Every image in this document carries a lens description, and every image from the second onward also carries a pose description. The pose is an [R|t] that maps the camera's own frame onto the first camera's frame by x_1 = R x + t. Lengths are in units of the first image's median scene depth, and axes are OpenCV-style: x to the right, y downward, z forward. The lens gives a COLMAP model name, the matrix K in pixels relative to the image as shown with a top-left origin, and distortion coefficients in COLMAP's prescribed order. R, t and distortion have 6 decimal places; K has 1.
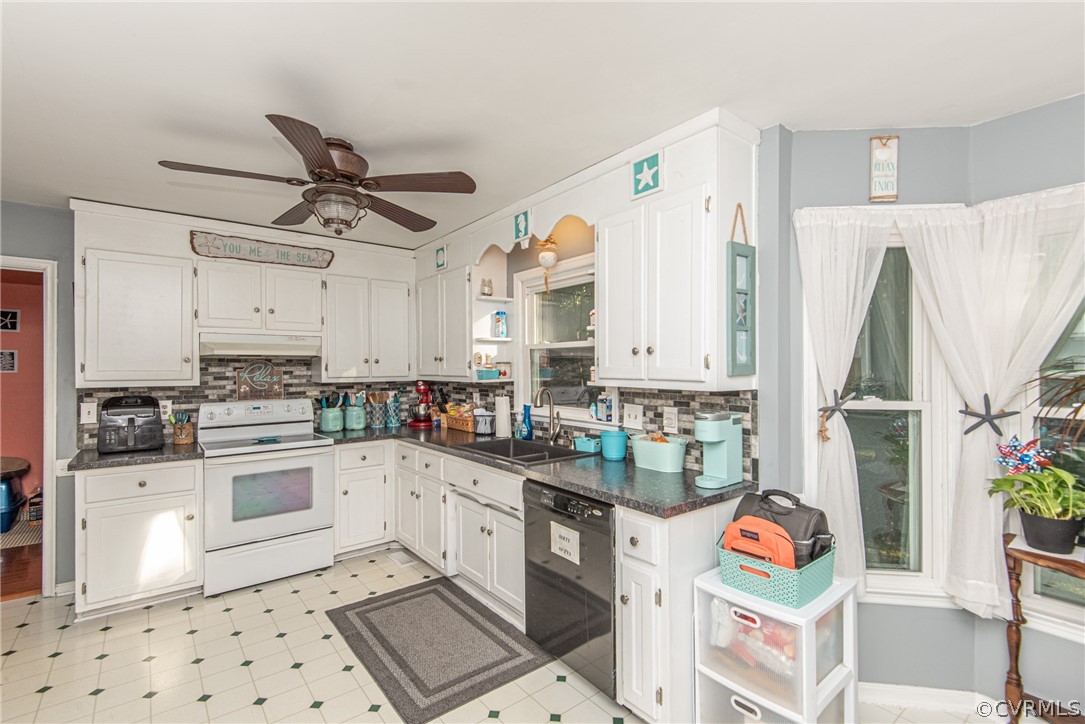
lens RADIAL K [[489.3, 0, 535.4], [0, 489.3, 363.4], [0, 0, 1]] dist [0.038558, -0.022792]
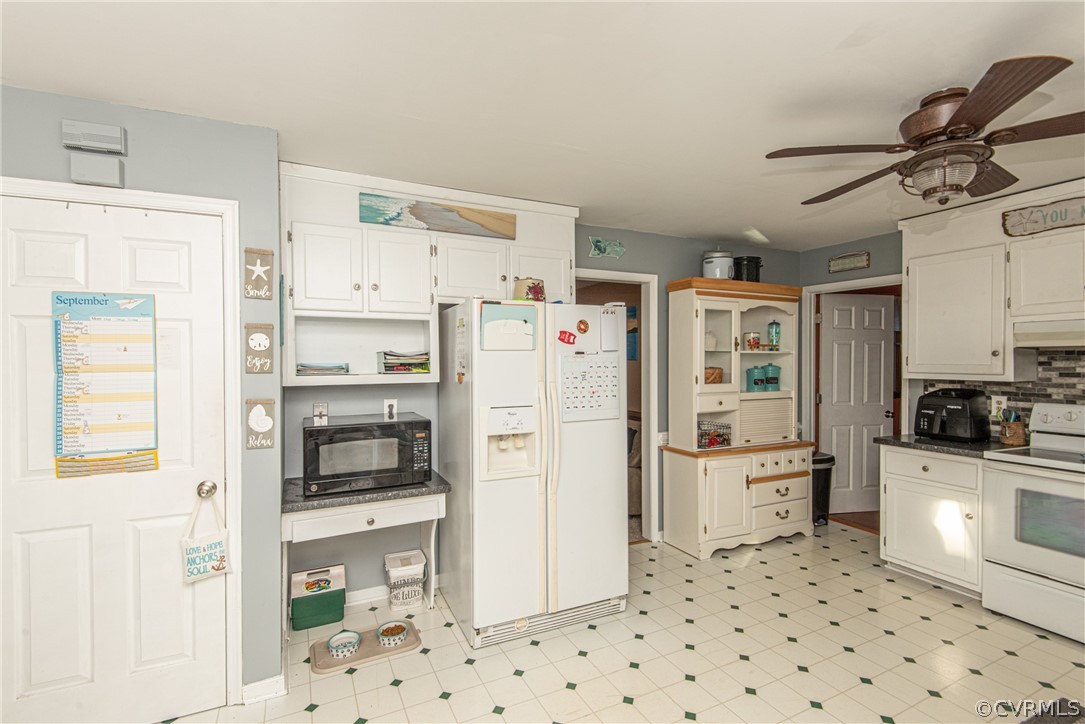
lens RADIAL K [[489.3, 0, 535.4], [0, 489.3, 363.4], [0, 0, 1]] dist [0.038558, -0.022792]
pose [[-0.217243, 0.012162, -0.976042, 0.417694], [0.008277, 0.999909, 0.010617, -0.005848], [0.976082, -0.005772, -0.217324, 0.374748]]
